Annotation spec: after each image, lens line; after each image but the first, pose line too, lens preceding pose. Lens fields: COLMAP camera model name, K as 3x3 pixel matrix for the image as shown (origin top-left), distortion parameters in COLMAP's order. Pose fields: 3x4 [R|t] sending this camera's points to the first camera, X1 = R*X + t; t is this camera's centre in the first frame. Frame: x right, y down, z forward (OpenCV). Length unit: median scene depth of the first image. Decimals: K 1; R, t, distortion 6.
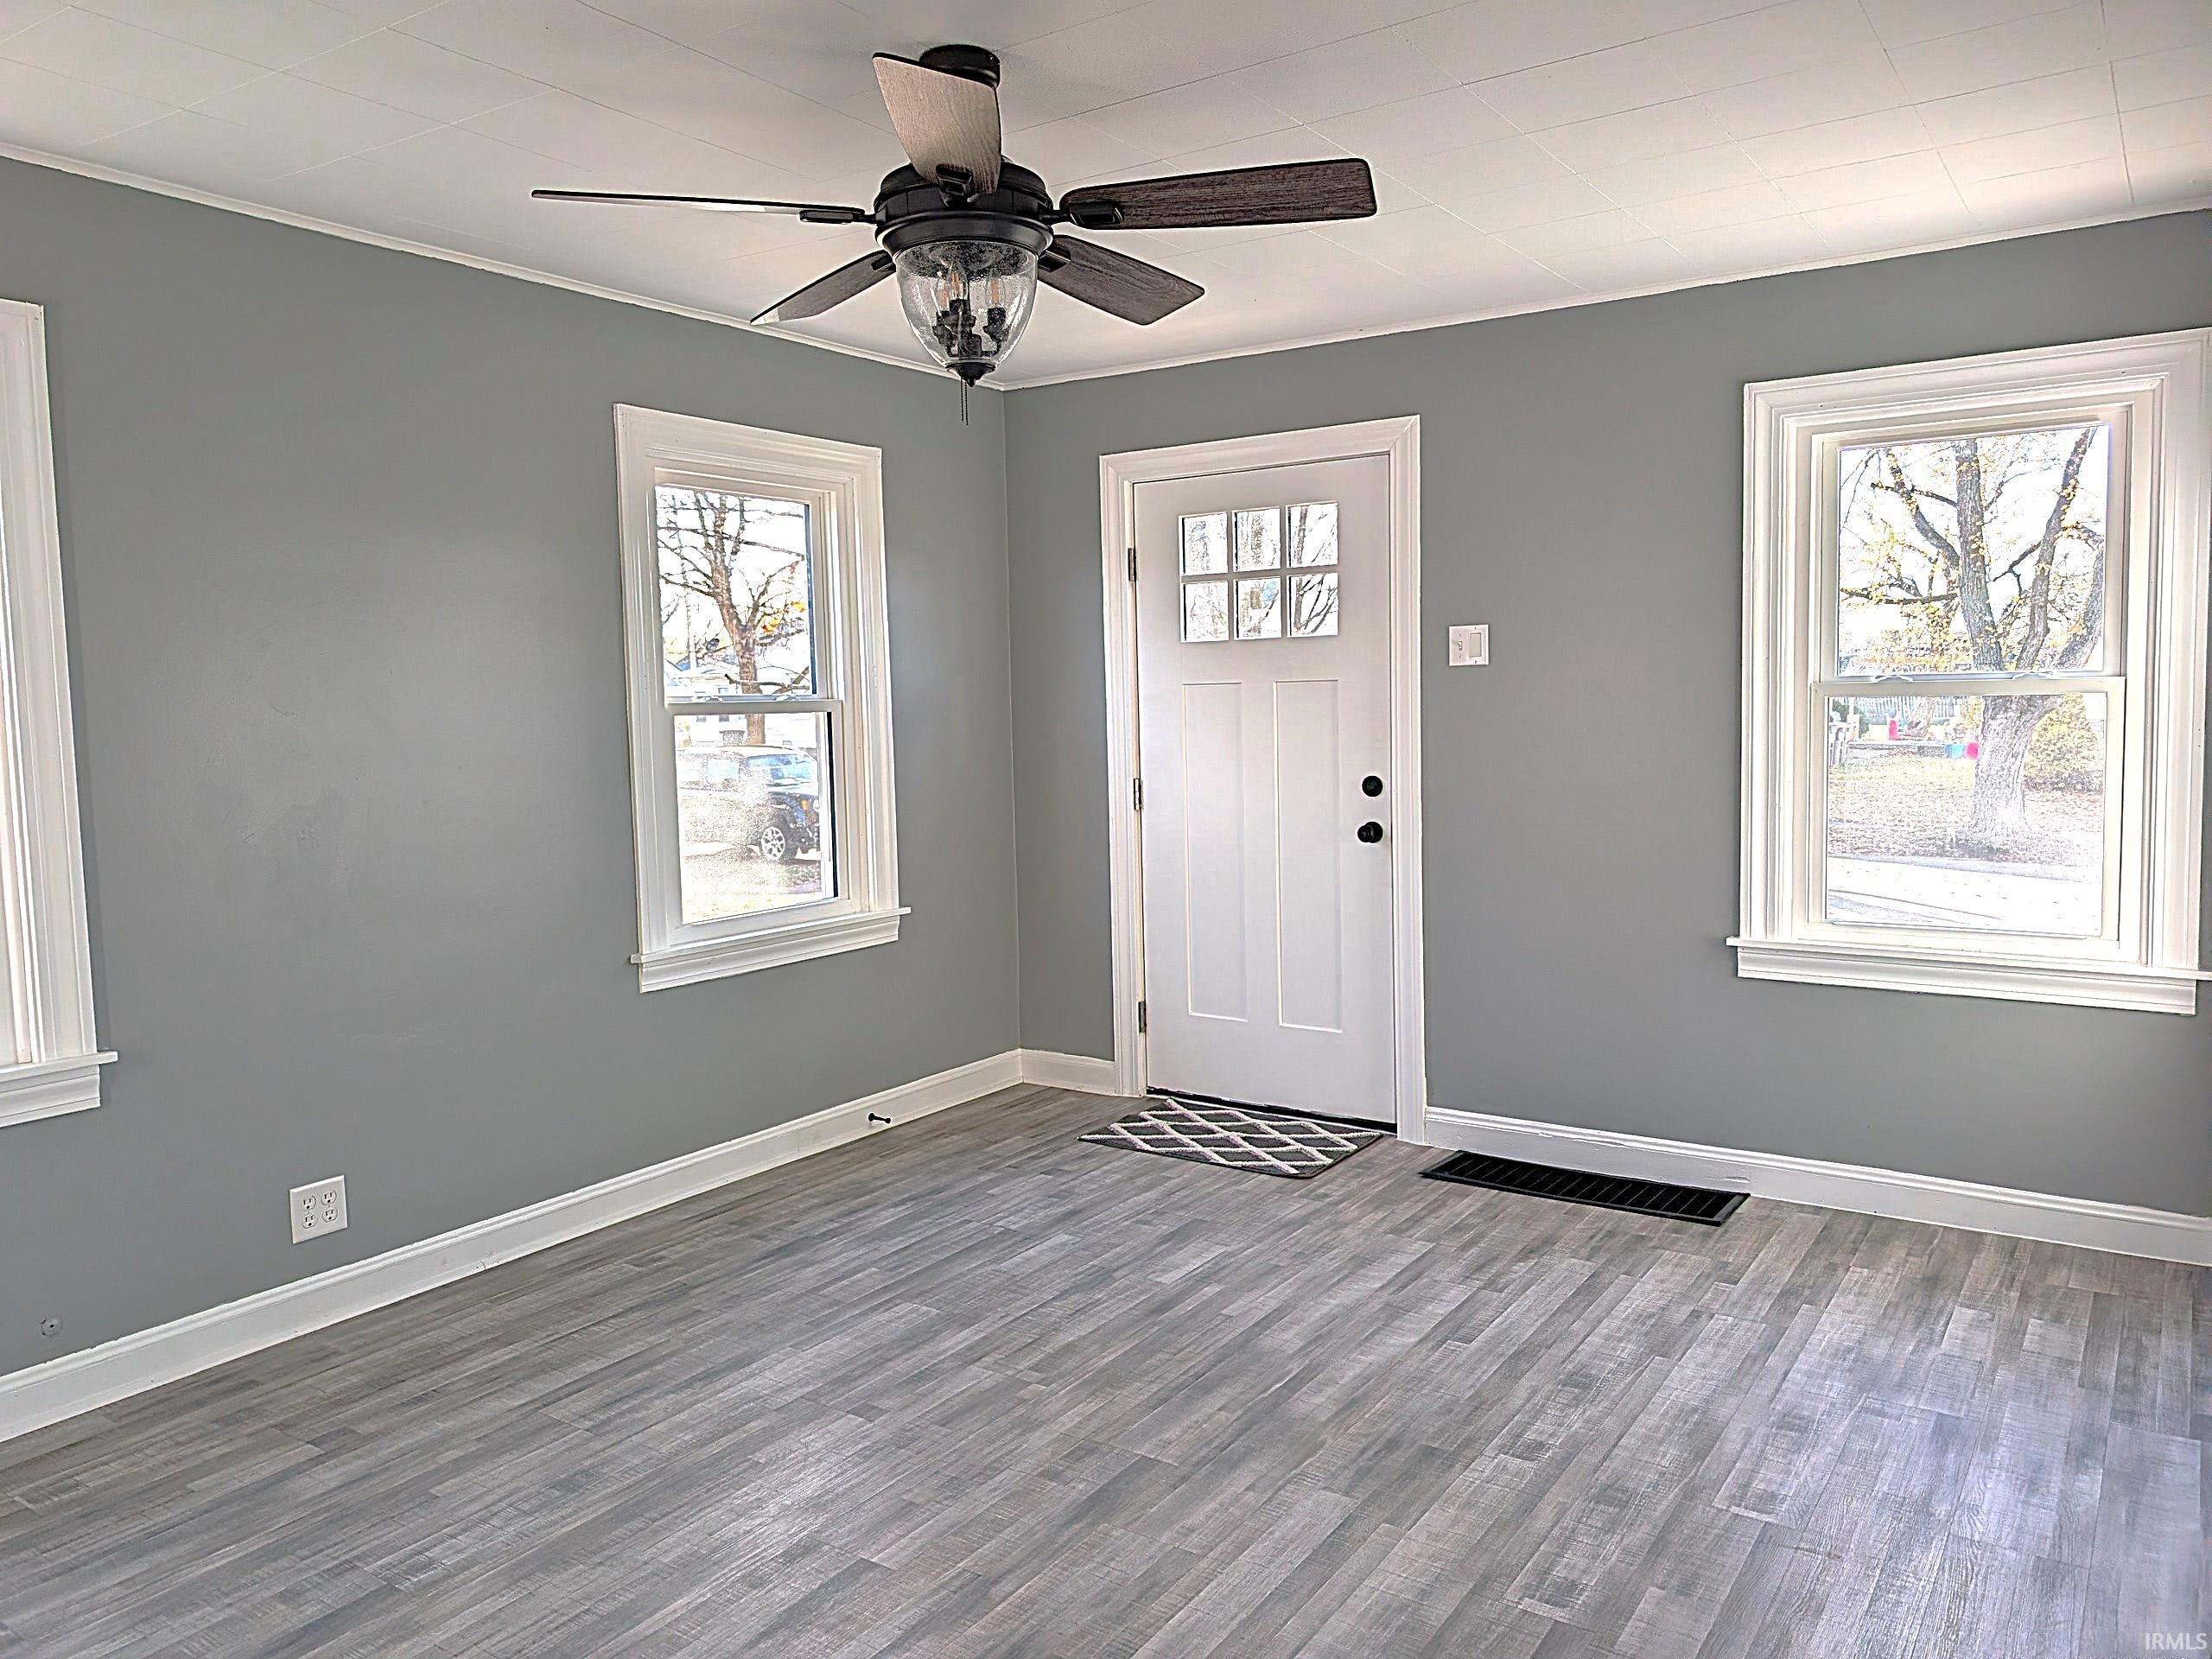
lens RADIAL K [[1588.9, 0, 1106.0], [0, 1588.9, 829.5], [0, 0, 1]] dist [0.021462, -0.007065]
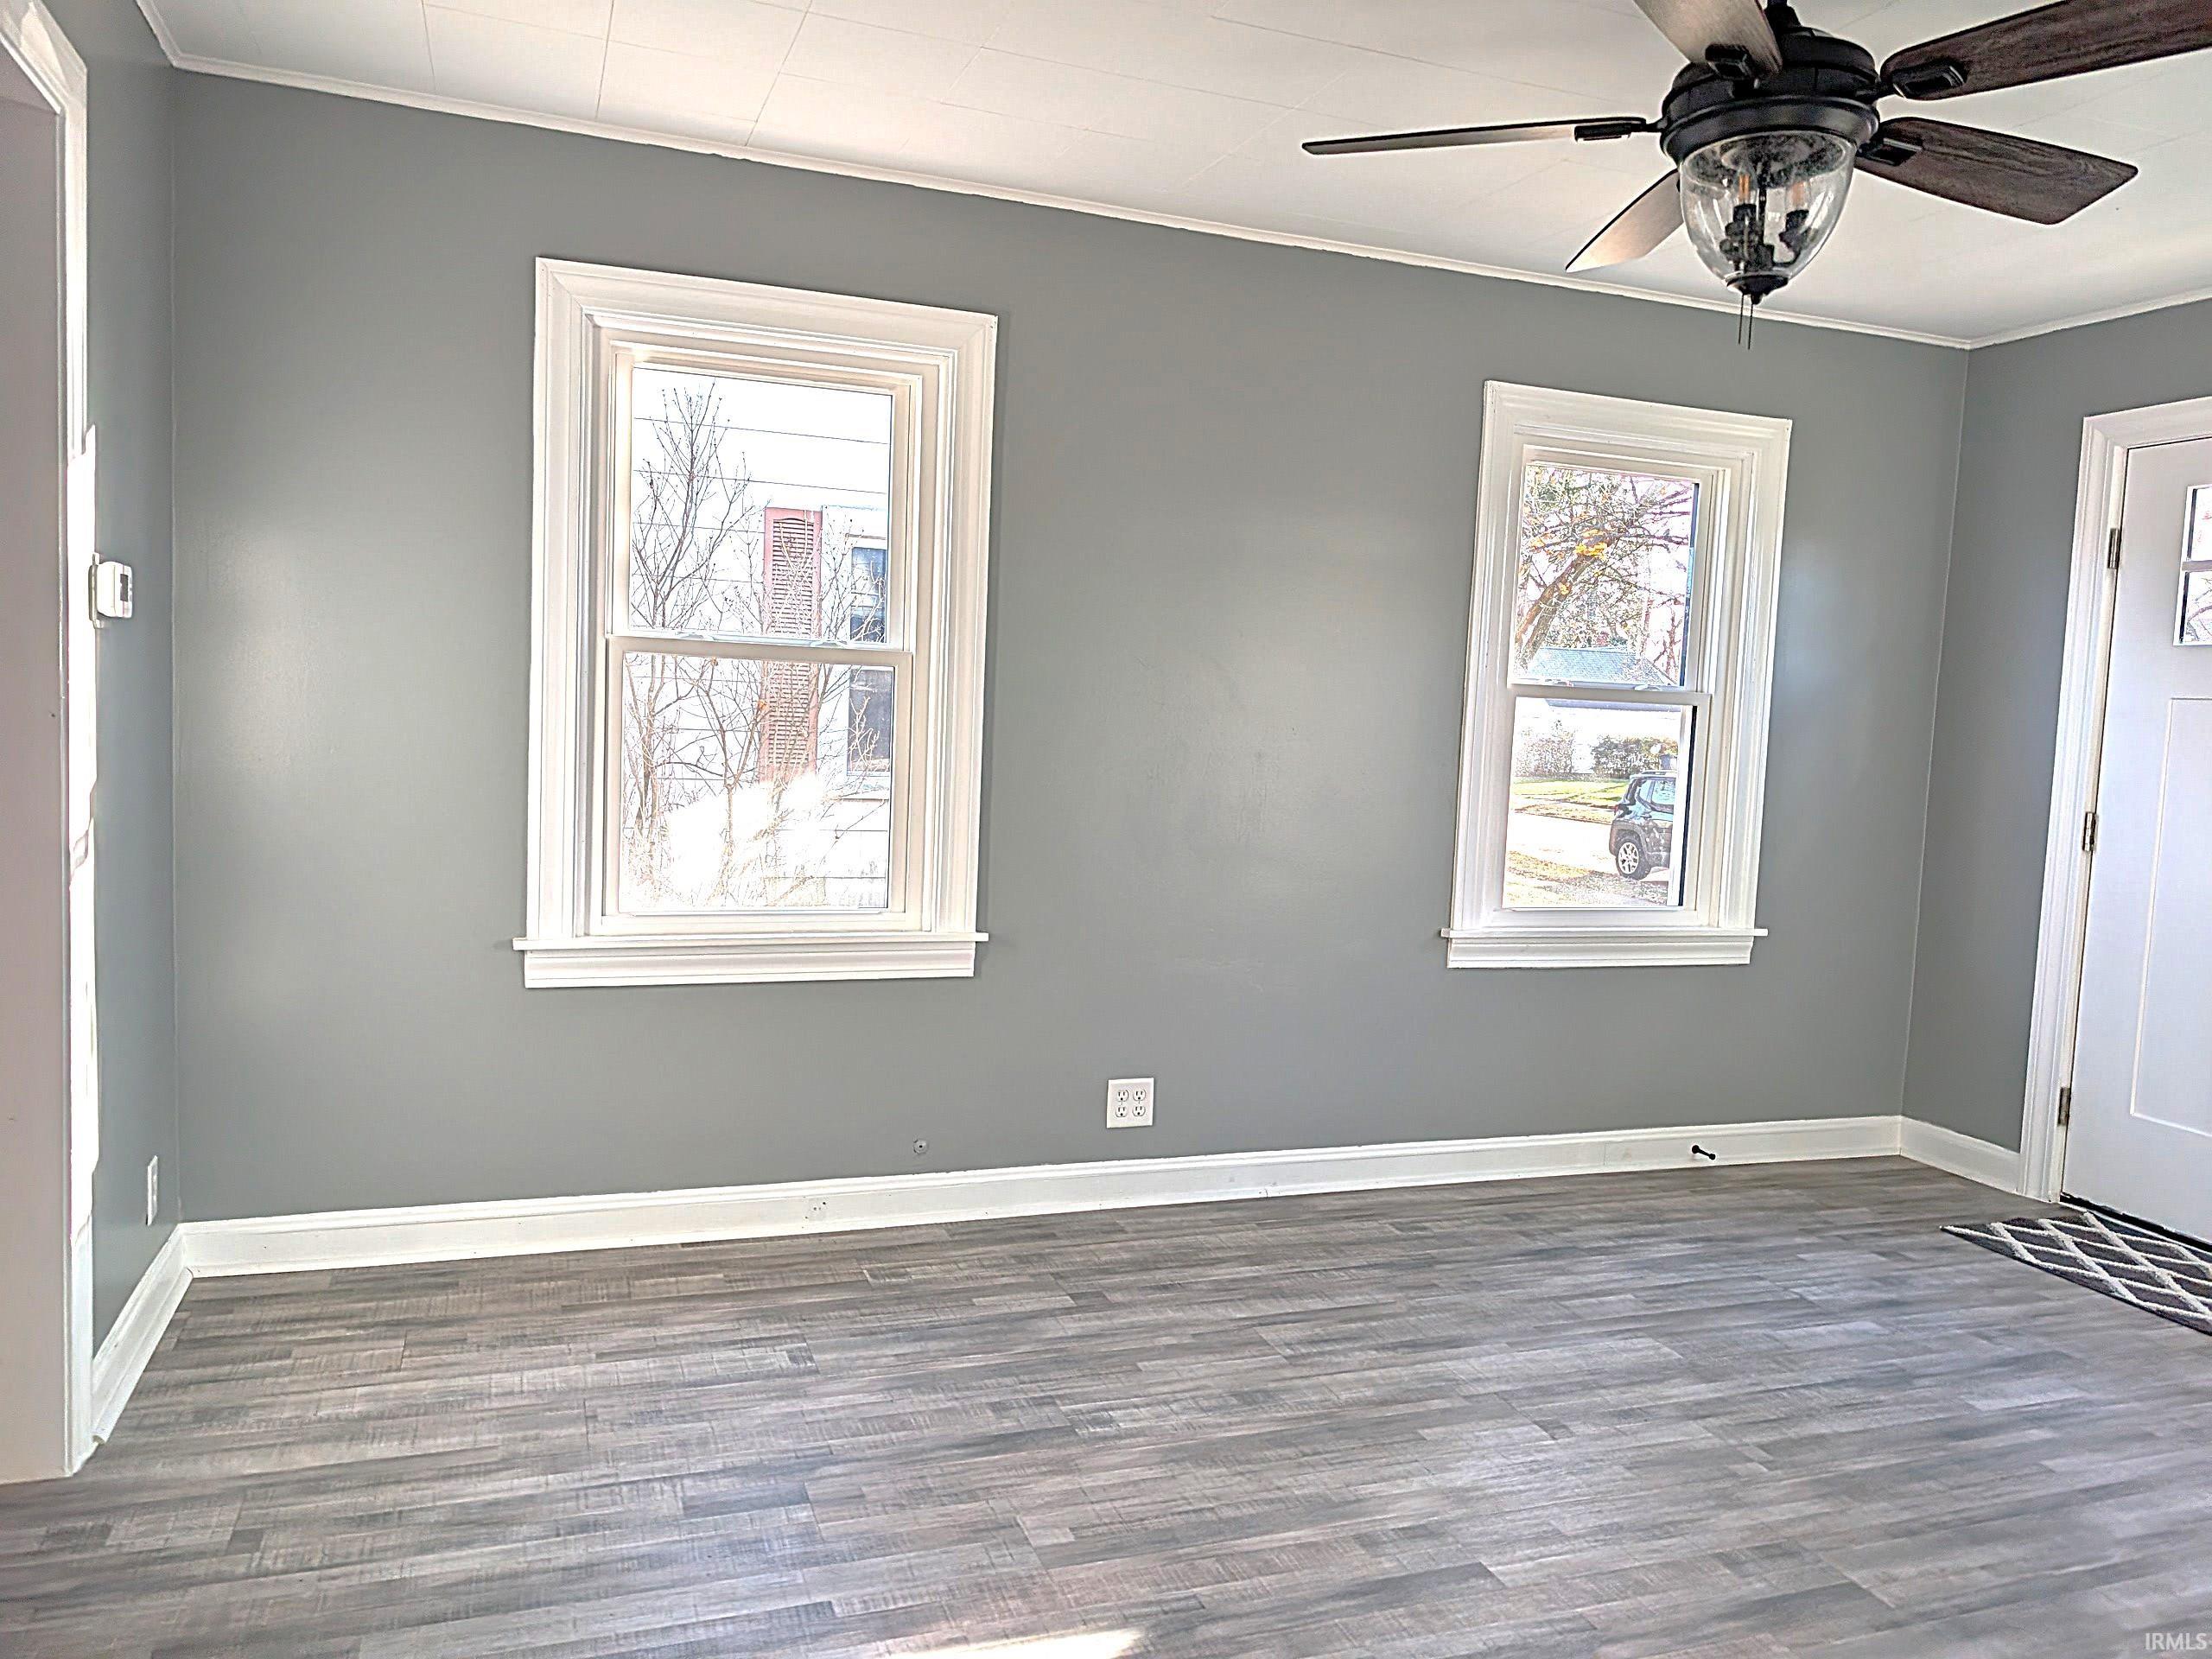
lens RADIAL K [[1587.8, 0, 1120.8], [0, 1587.8, 833.4], [0, 0, 1]] dist [0.049339, -0.028809]
pose [[0.821188, 0.105825, -0.560760, 0.117512], [-0.113266, 0.993330, 0.021588, 0.025464], [0.559305, 0.045787, 0.827697, 0.060261]]
